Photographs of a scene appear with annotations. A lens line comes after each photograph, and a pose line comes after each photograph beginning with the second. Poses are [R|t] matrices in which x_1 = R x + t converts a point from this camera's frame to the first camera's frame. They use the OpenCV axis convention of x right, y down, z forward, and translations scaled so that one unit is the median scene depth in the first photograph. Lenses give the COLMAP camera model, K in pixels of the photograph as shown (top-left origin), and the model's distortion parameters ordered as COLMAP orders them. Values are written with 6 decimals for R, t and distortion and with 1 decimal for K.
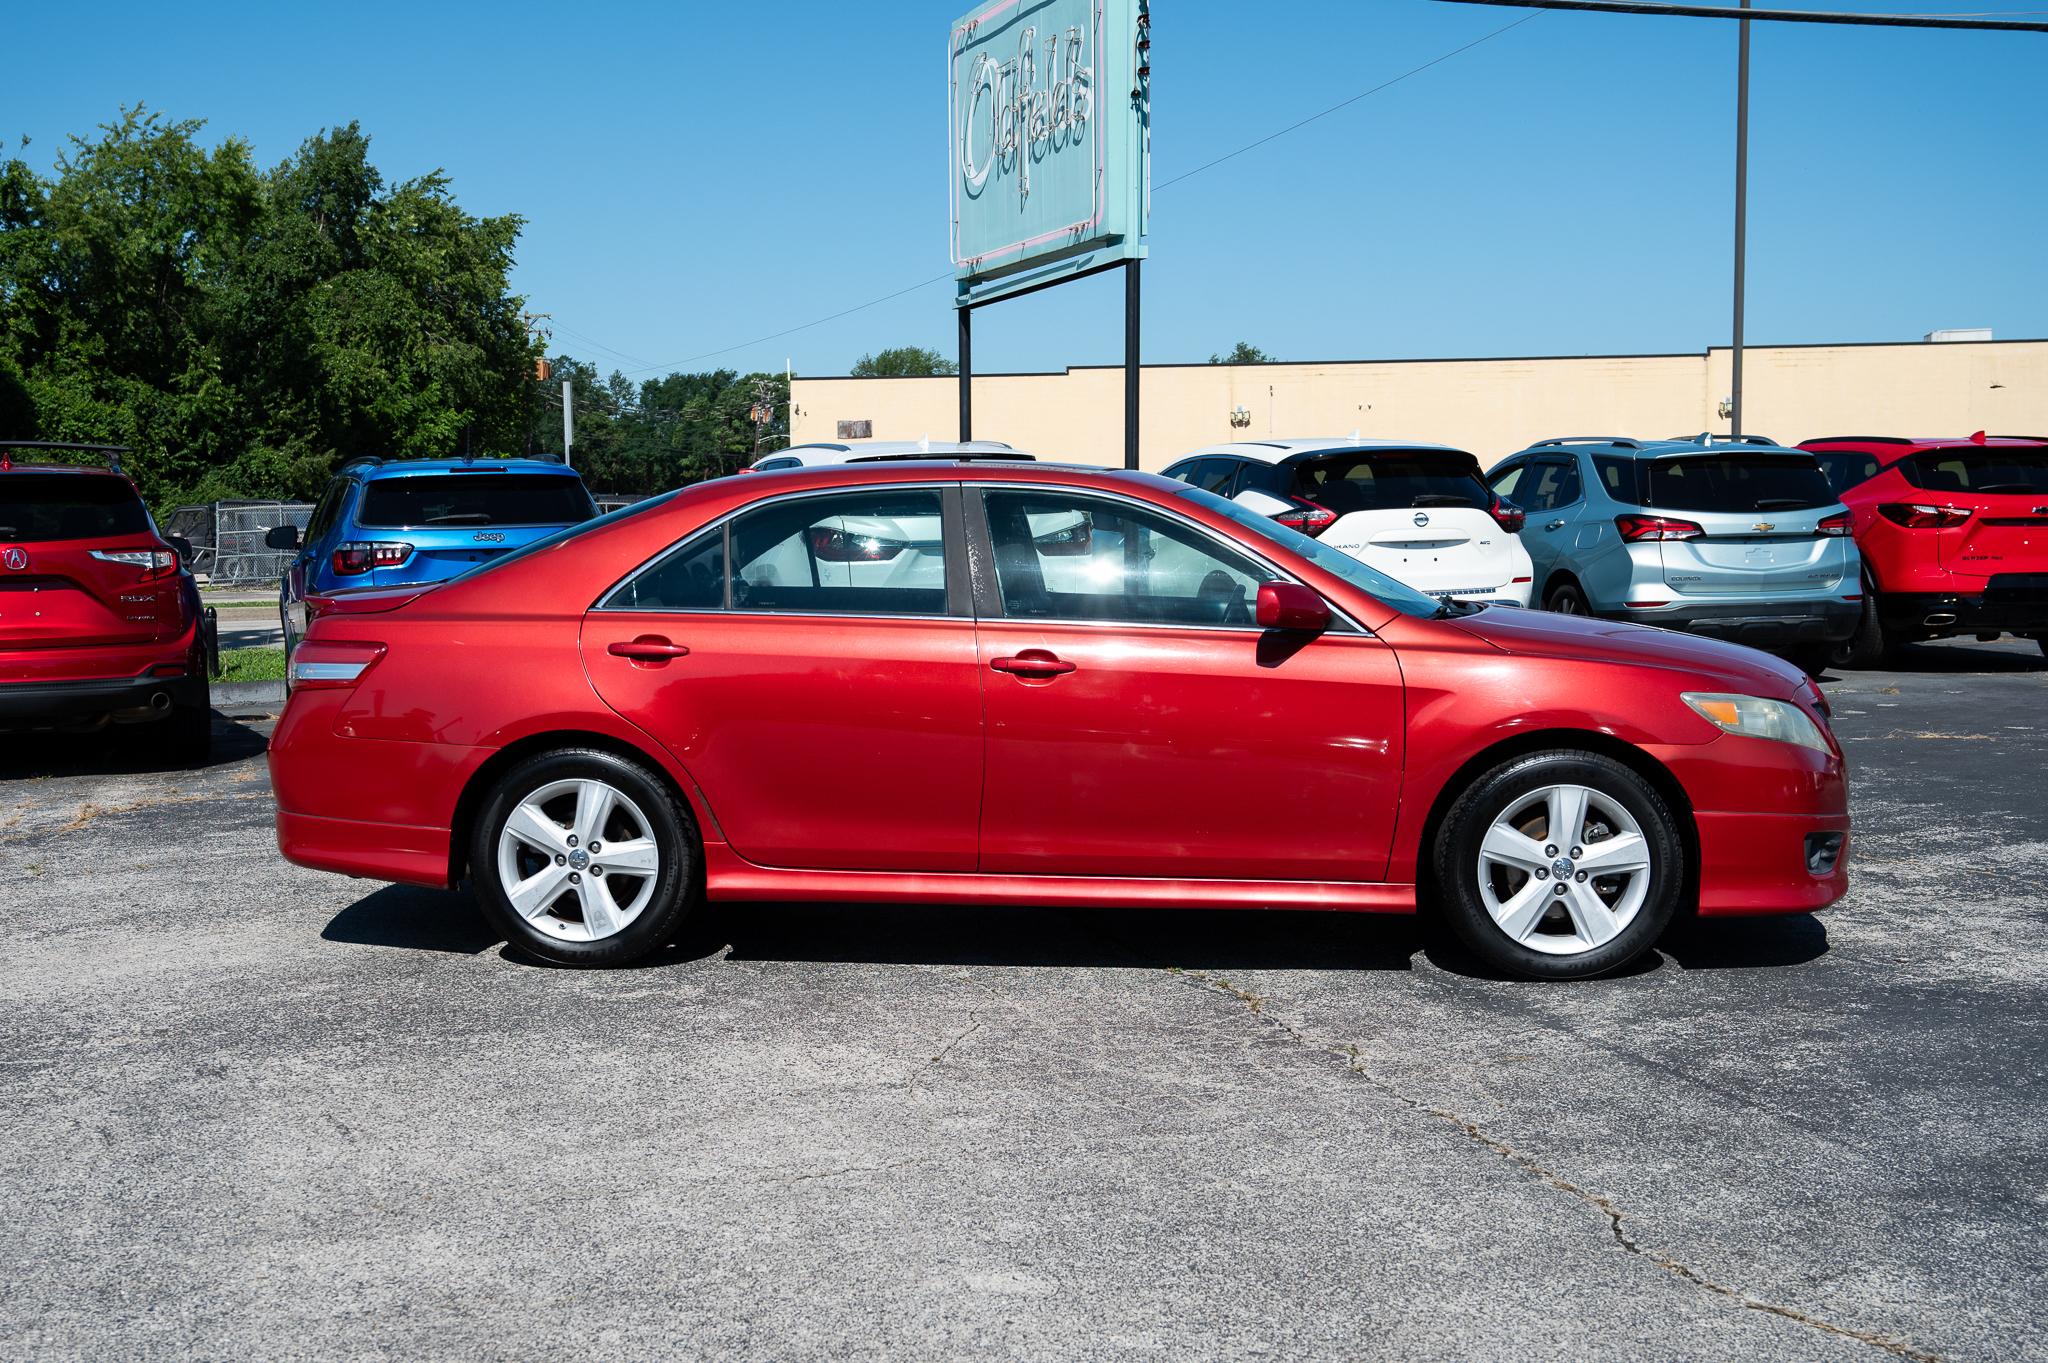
lens RADIAL K [[2478.9, 0, 981.3], [0, 2478.9, 787.7], [0, 0, 1]] dist [0.000750, -0.006448]
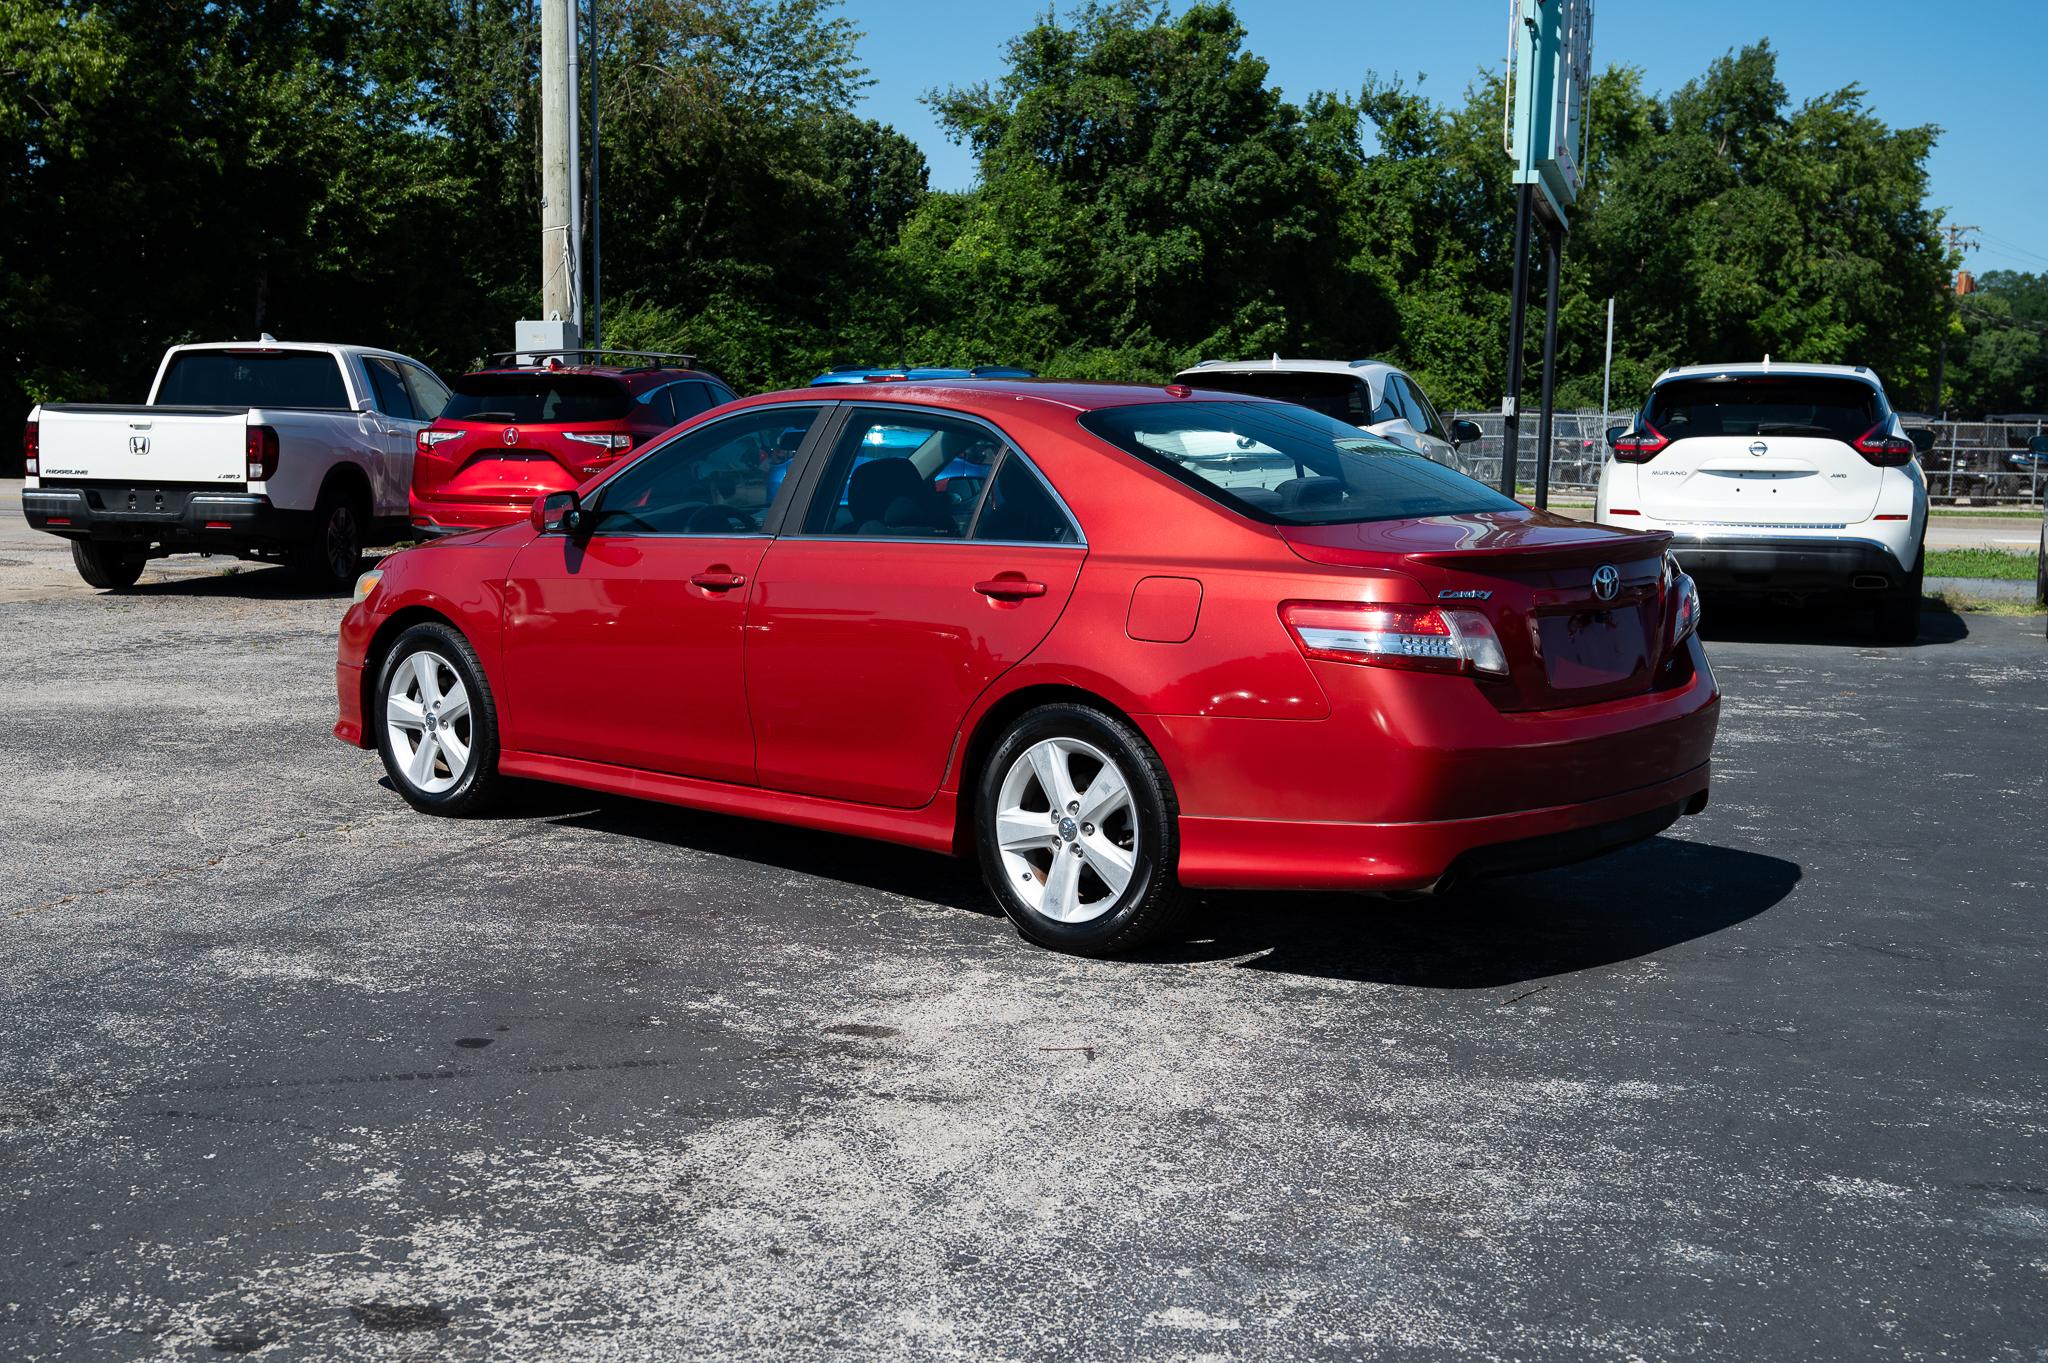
lens RADIAL K [[2396.6, 0, 918.4], [0, 2396.6, 688.6], [0, 0, 1]] dist [-0.007663, 0.021414]
pose [[0.810544, 0.093857, -0.578108, 0.382320], [-0.093561, 0.995150, 0.030385, -0.011271], [0.578156, 0.029460, 0.815394, 0.049854]]
